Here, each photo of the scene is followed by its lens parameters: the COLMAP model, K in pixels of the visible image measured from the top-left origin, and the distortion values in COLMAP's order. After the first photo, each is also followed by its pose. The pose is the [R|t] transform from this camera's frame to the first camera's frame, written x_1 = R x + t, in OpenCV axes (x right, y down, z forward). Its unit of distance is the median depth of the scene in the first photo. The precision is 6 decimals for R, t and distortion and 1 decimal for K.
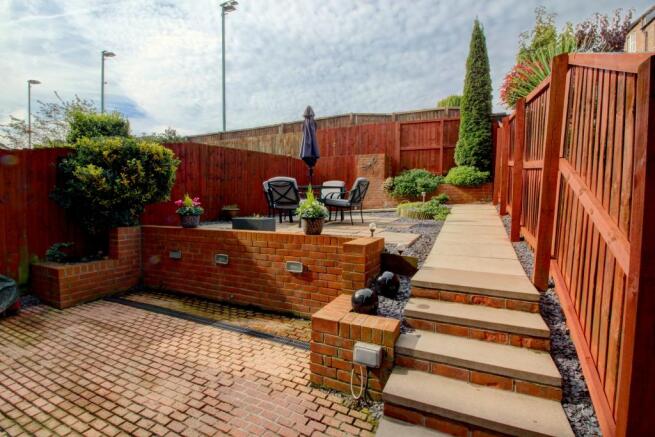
lens RADIAL K [[305.8, 0, 324.1], [0, 305.8, 218.1], [0, 0, 1]] dist [-0.015423, -0.001176]
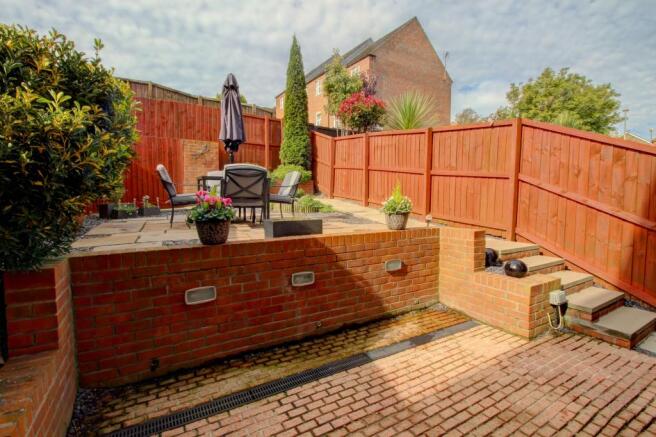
lens RADIAL K [[306.2, 0, 325.5], [0, 306.2, 217.8], [0, 0, 1]] dist [-0.015423, -0.001176]
pose [[0.559479, -0.058606, 0.826770, -0.897612], [0.043061, 0.998205, 0.041618, -0.034554], [-0.827725, 0.012317, 0.560998, 0.566725]]
